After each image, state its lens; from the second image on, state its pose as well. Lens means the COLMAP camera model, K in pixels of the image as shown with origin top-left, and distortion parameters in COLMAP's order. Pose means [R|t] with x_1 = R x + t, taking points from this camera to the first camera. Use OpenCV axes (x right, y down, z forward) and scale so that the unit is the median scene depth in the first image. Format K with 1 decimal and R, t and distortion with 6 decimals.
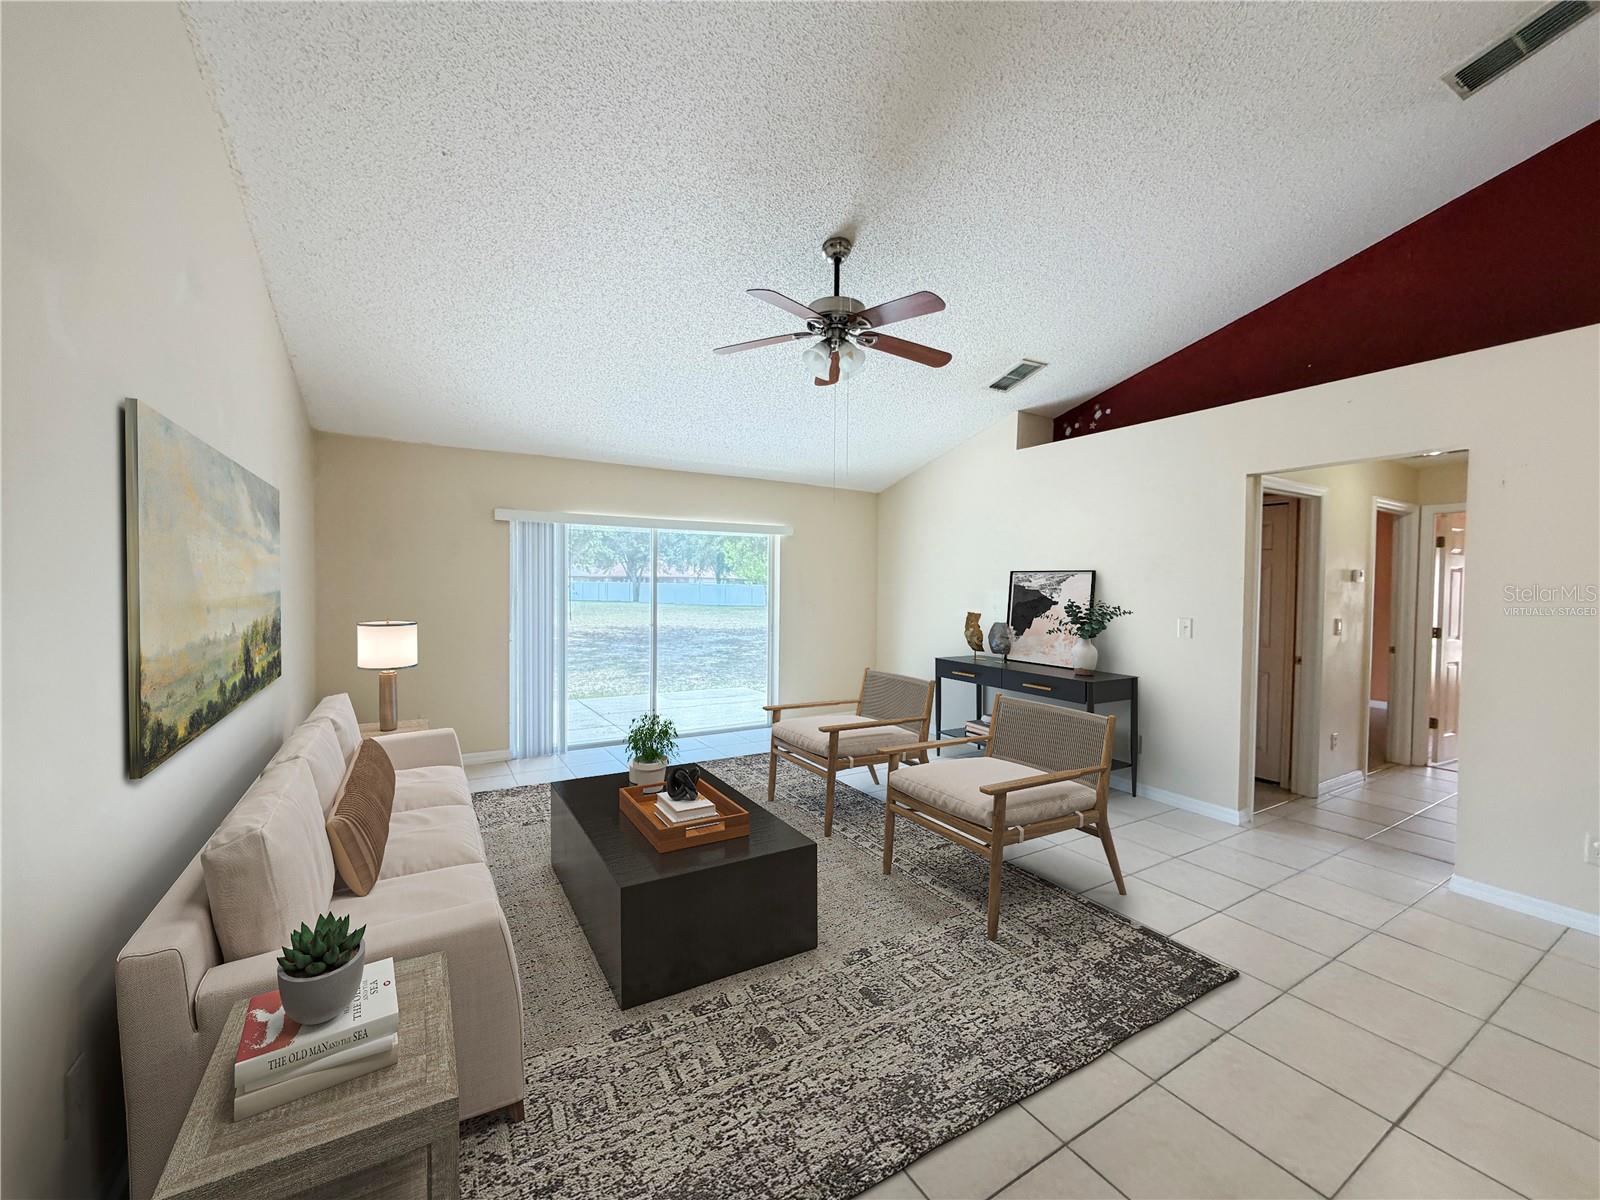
lens RADIAL K [[637.9, 0, 800.0], [0, 637.9, 600.0], [0, 0, 1]] dist [-0.000199, -0.000027]
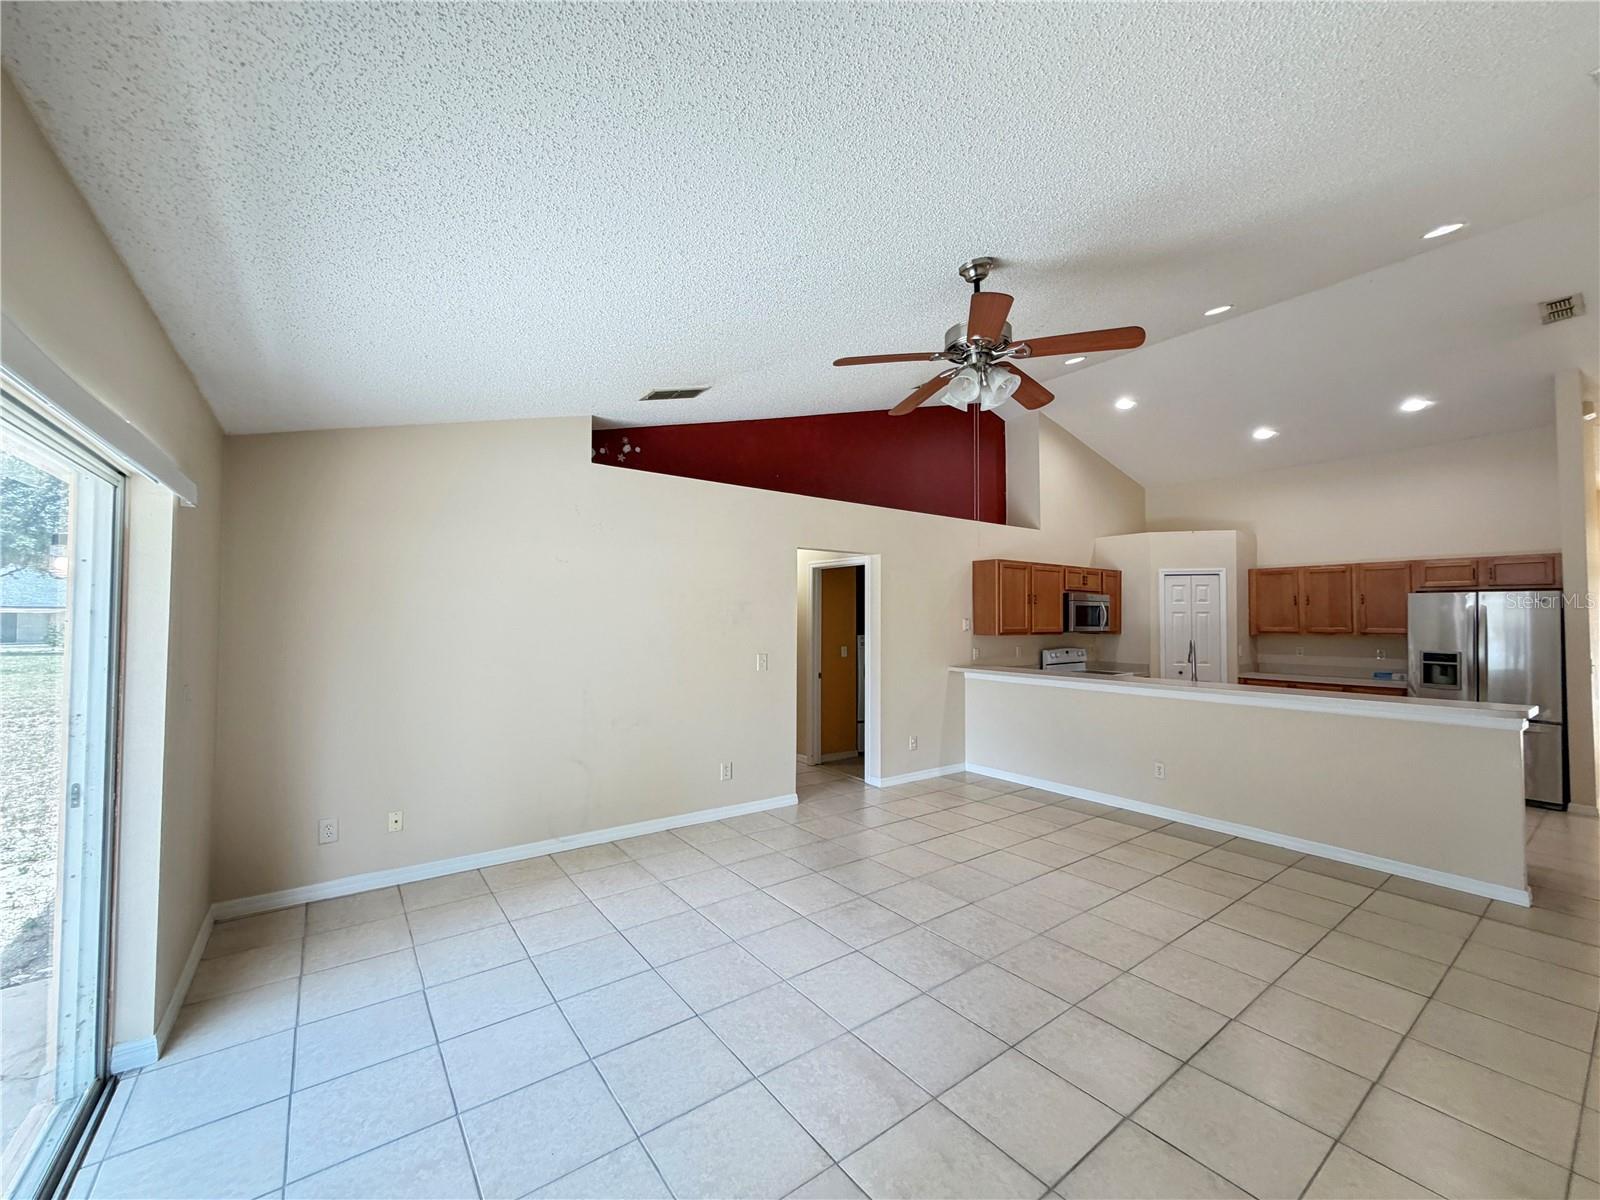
lens RADIAL K [[637.9, 0, 800.0], [0, 637.9, 600.0], [0, 0, 1]] dist [-0.000199, -0.000027]
pose [[-0.090906, 0.013278, 0.995771, -0.511067], [0.010293, 0.999870, -0.012393, -0.049145], [-0.995806, 0.009123, -0.091031, 0.836900]]
